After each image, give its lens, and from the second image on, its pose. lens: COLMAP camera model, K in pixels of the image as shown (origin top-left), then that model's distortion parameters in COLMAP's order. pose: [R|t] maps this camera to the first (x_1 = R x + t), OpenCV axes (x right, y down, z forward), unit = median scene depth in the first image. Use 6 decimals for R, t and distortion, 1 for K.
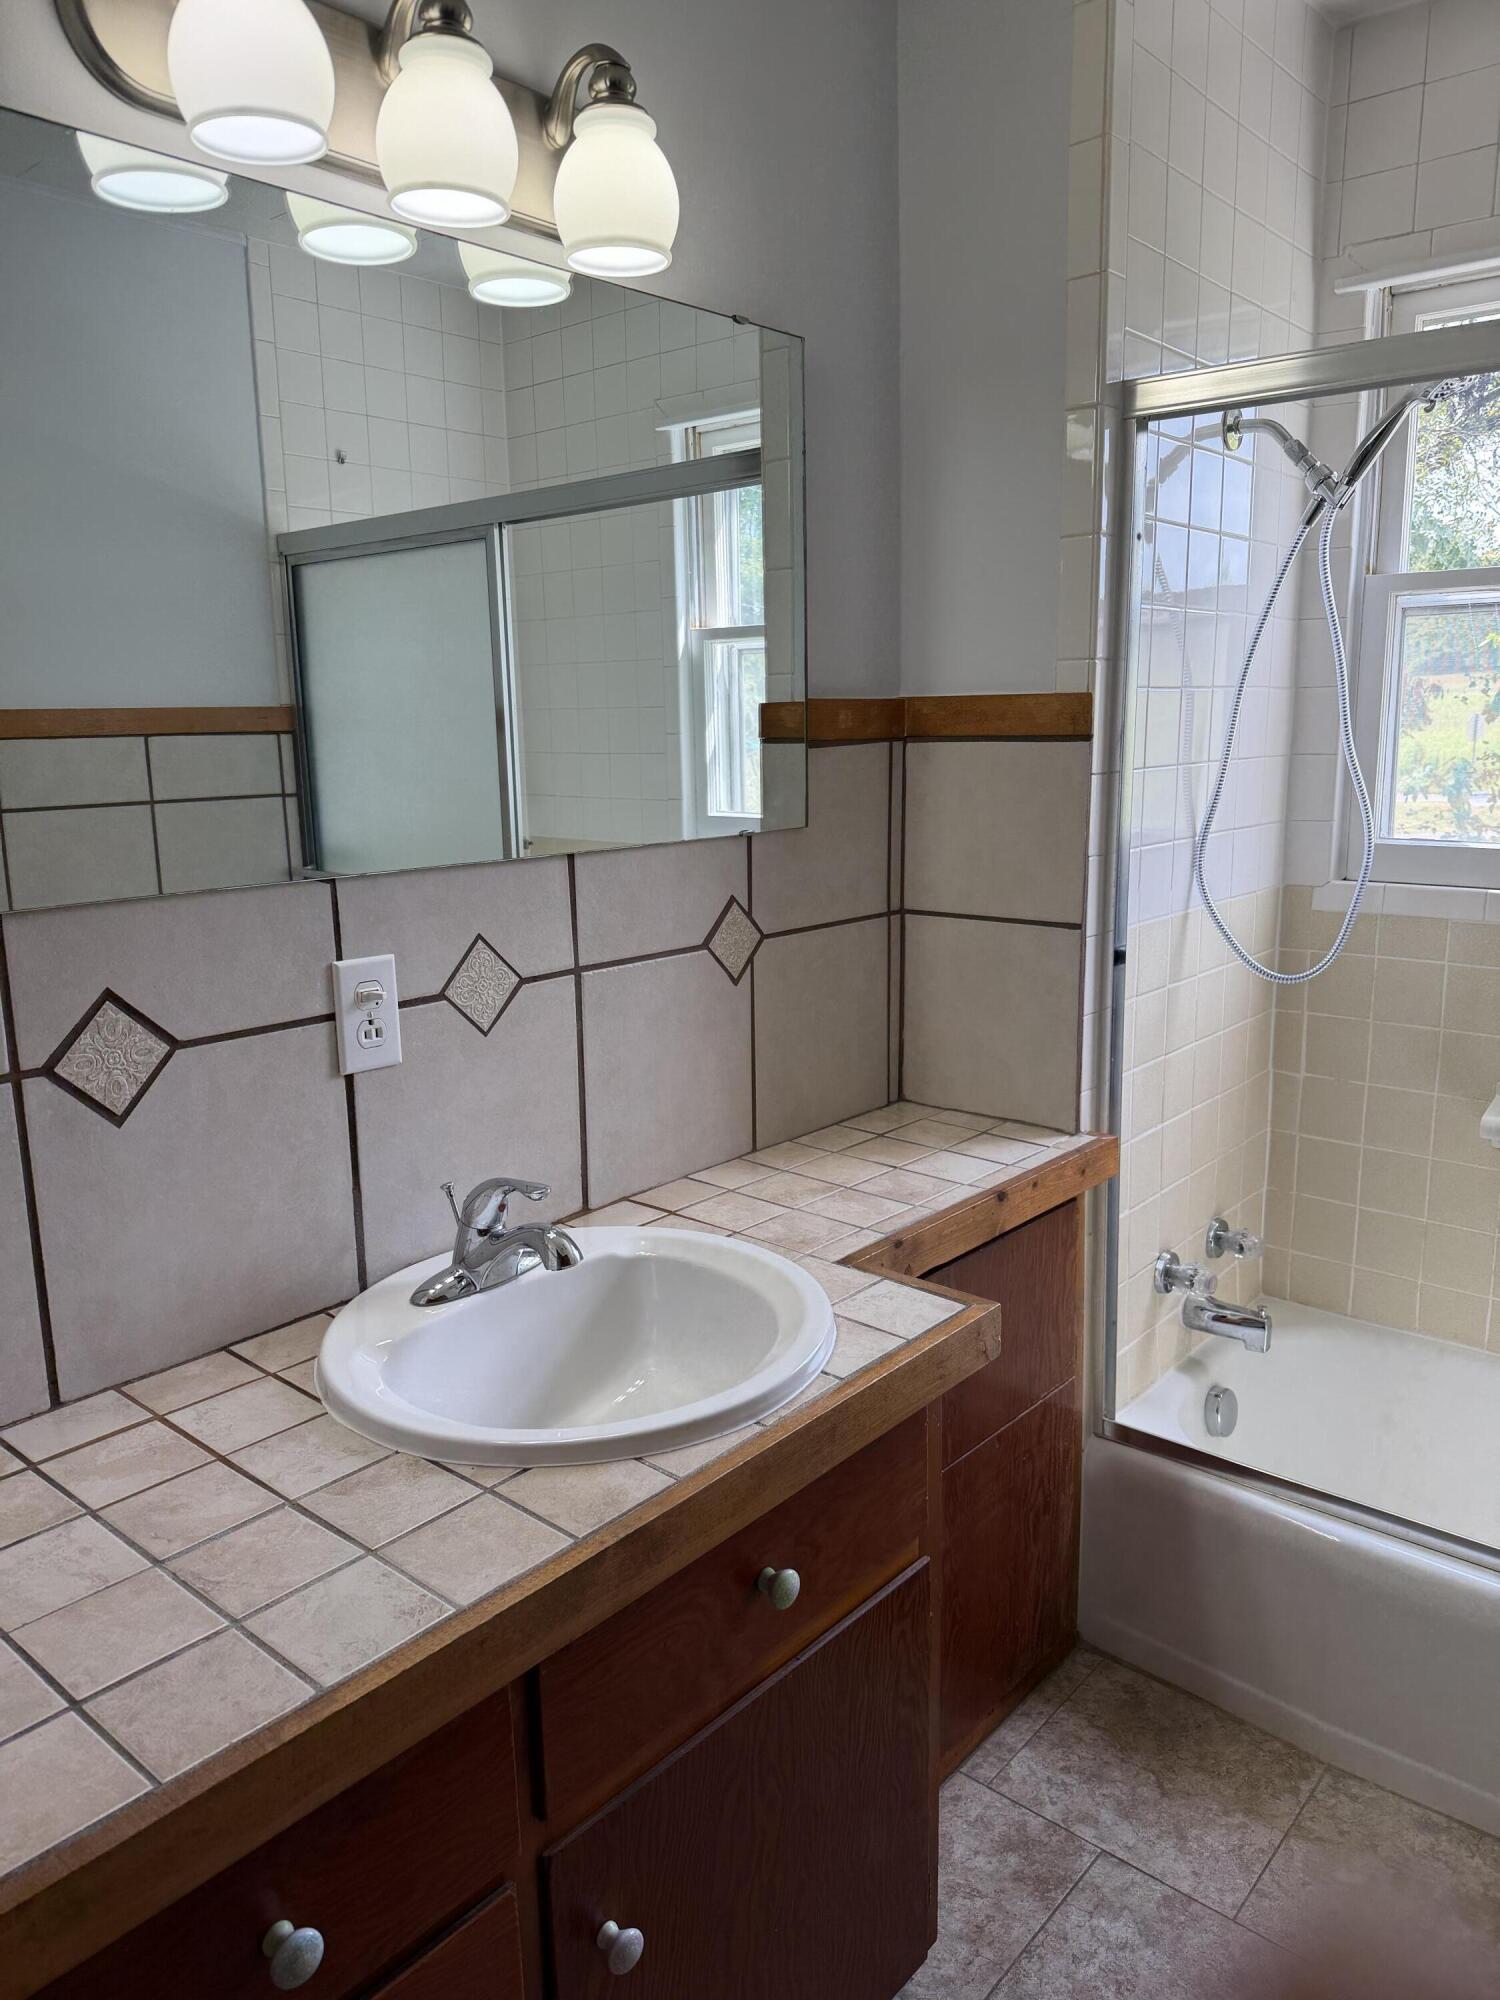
lens RADIAL K [[1405.8, 0, 750.0], [0, 1405.8, 1000.0], [0, 0, 1]] dist [0.079136, -0.103643]
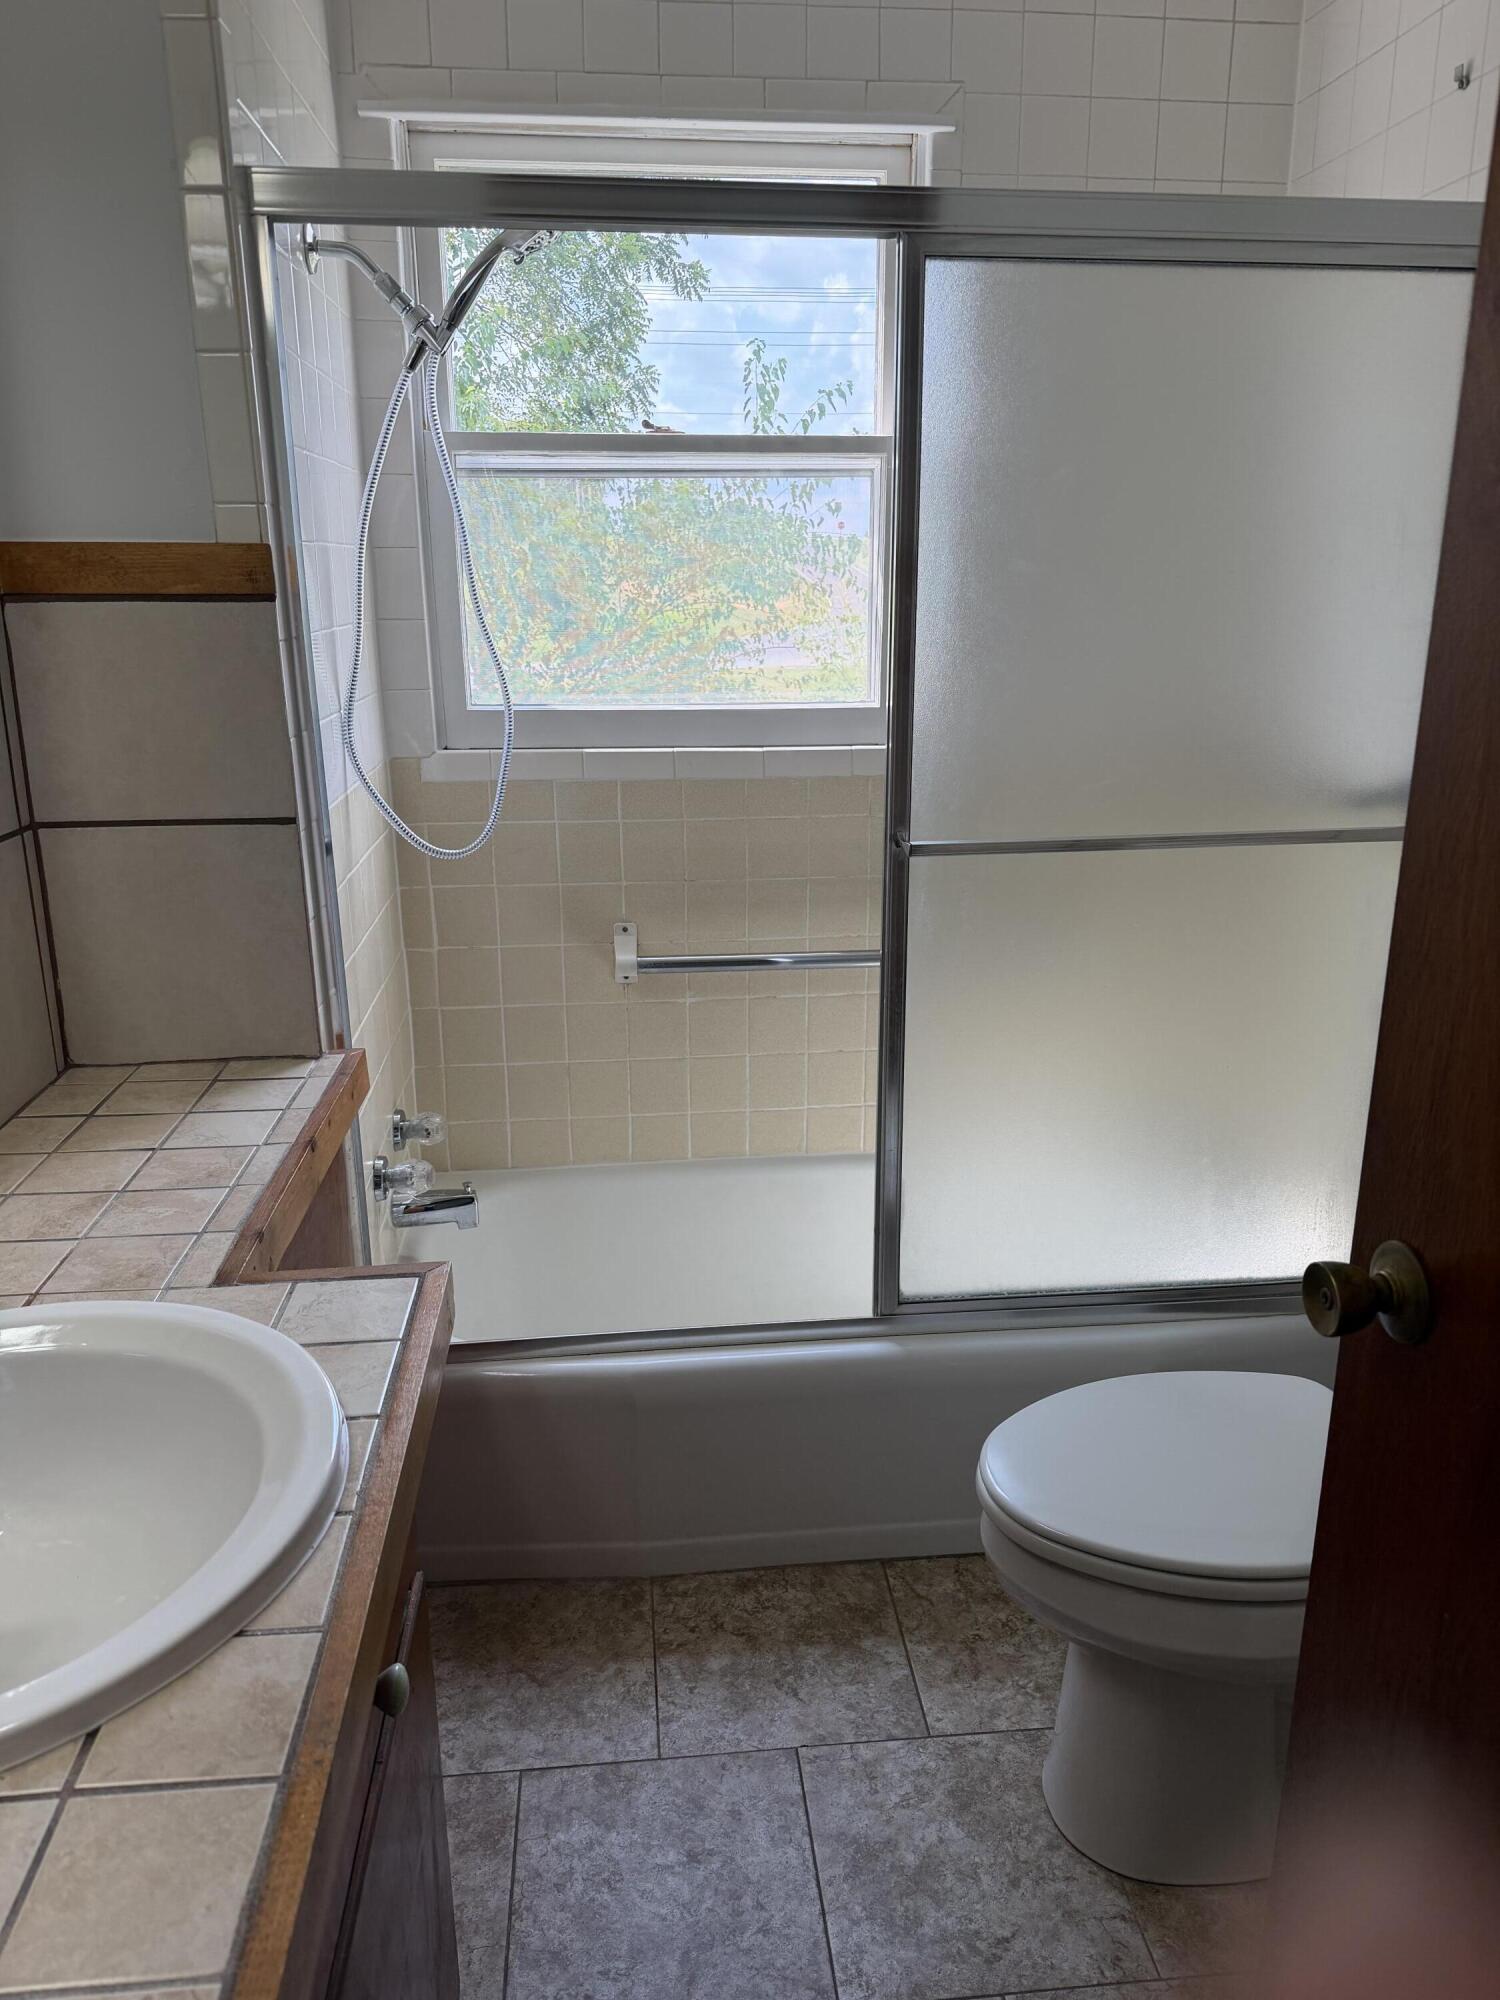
lens RADIAL K [[1436.5, 0, 754.1], [0, 1436.5, 979.2], [0, 0, 1]] dist [-0.002464, -0.005865]
pose [[0.682261, -0.189667, 0.706078, -0.219632], [0.135490, 0.981835, 0.132822, -0.036437], [-0.718444, 0.005047, 0.695566, 0.199397]]
